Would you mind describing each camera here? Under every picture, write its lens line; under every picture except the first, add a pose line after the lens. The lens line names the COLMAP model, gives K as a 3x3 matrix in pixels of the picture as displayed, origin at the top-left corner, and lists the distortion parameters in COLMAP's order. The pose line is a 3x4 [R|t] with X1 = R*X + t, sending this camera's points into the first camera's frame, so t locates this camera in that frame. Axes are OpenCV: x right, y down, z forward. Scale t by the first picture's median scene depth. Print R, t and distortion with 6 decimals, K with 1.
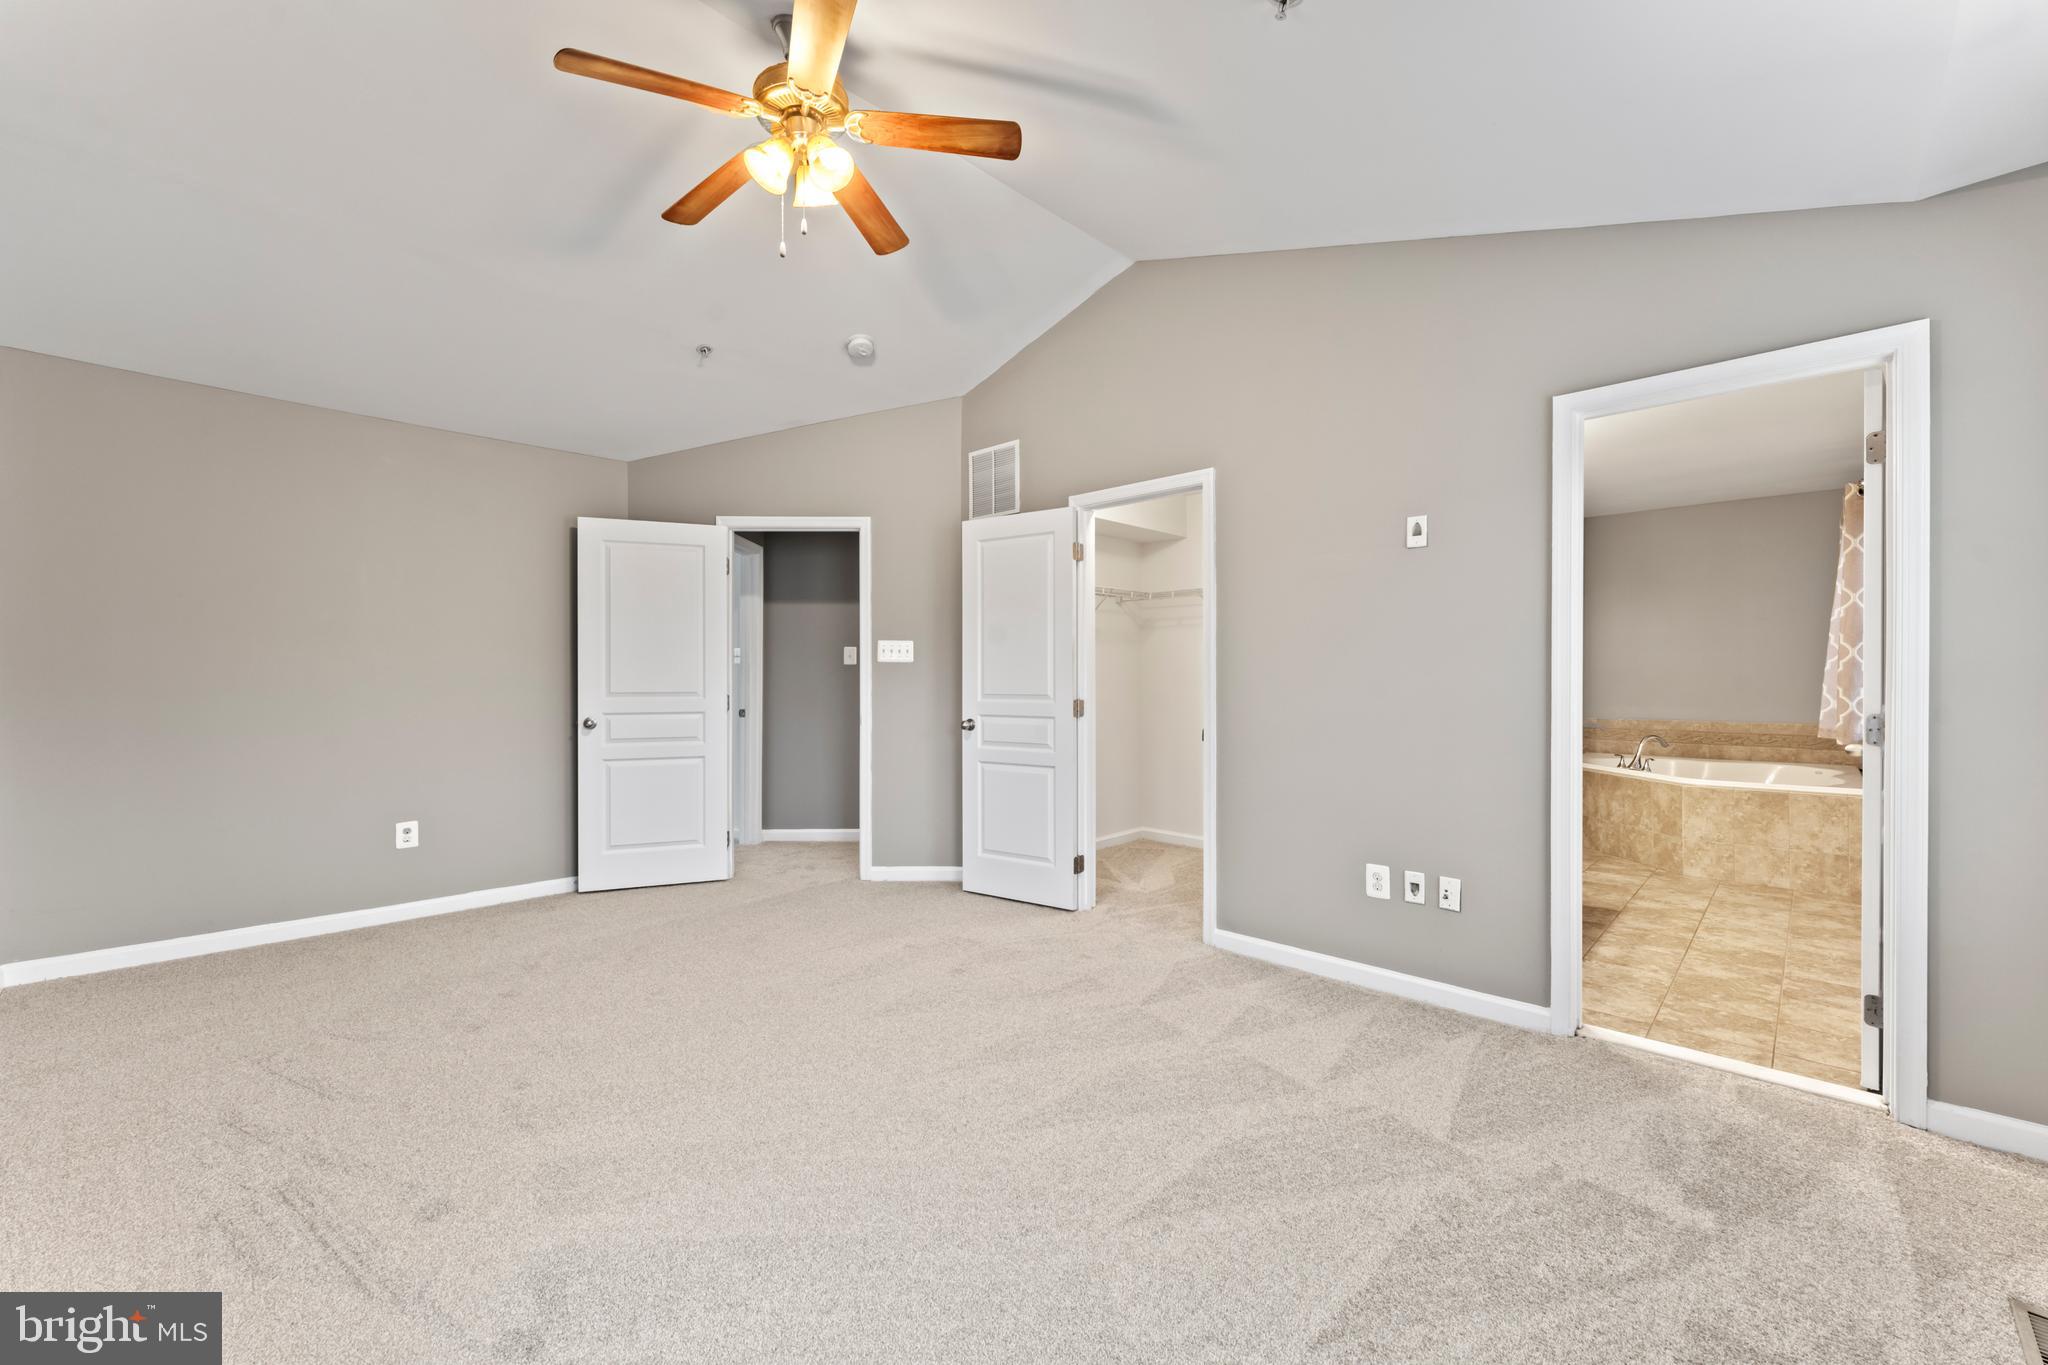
lens RADIAL K [[829.3, 0, 1025.3], [0, 829.3, 677.9], [0, 0, 1]] dist [0.000476, -0.000011]
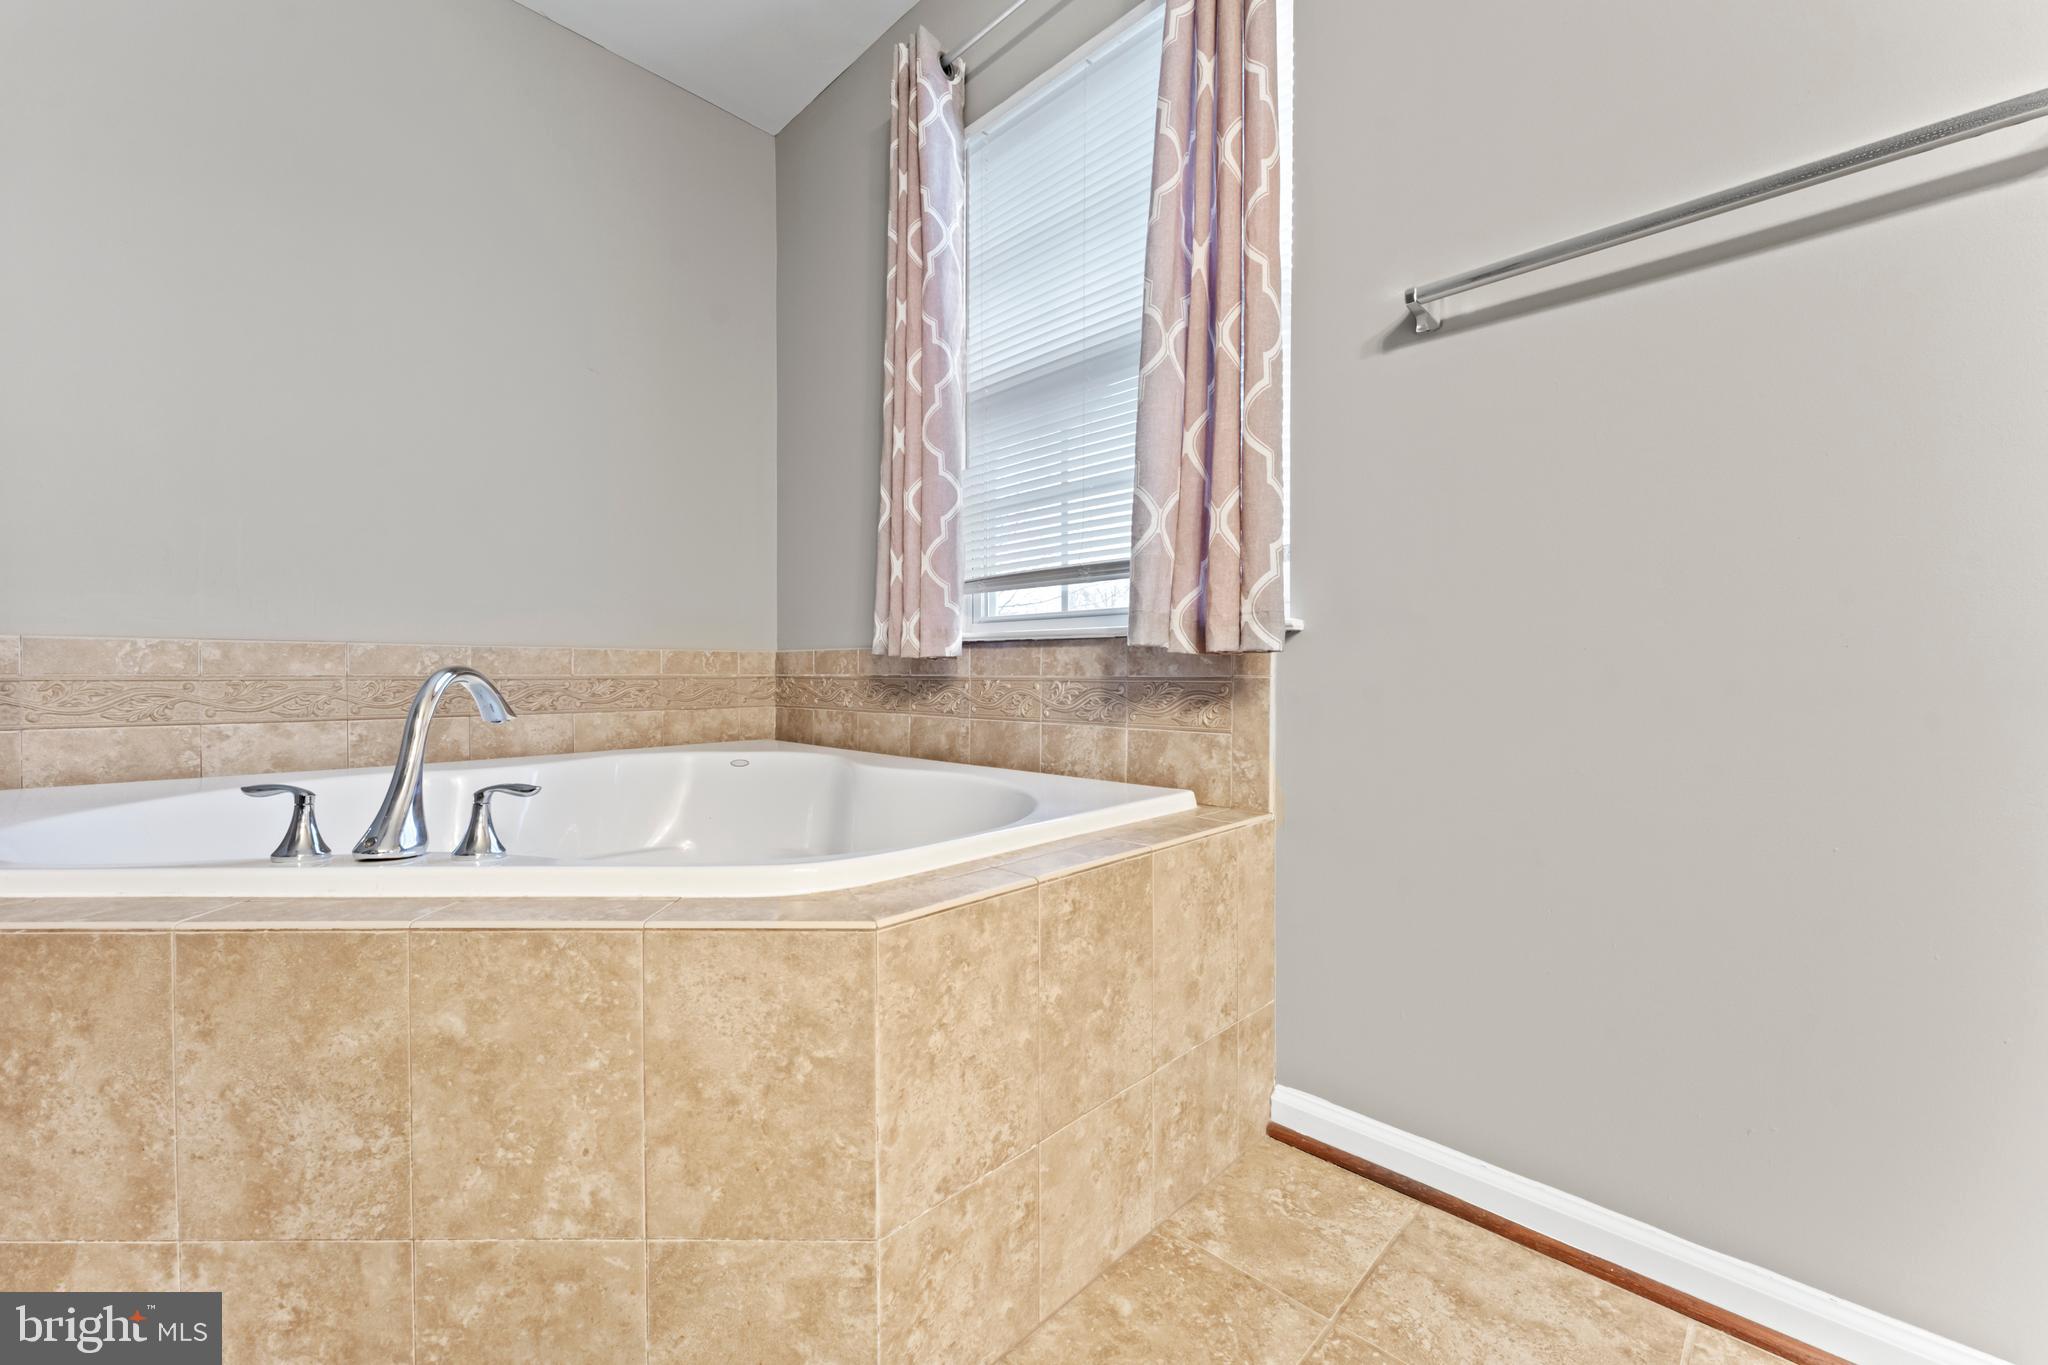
lens RADIAL K [[829.3, 0, 1024.9], [0, 829.3, 677.9], [0, 0, 1]] dist [0.000476, -0.000011]
pose [[0.021023, -0.008534, 0.999743, 0.619111], [0.004483, 0.999954, 0.008441, 0.077942], [-0.999769, 0.004304, 0.021061, 0.954413]]
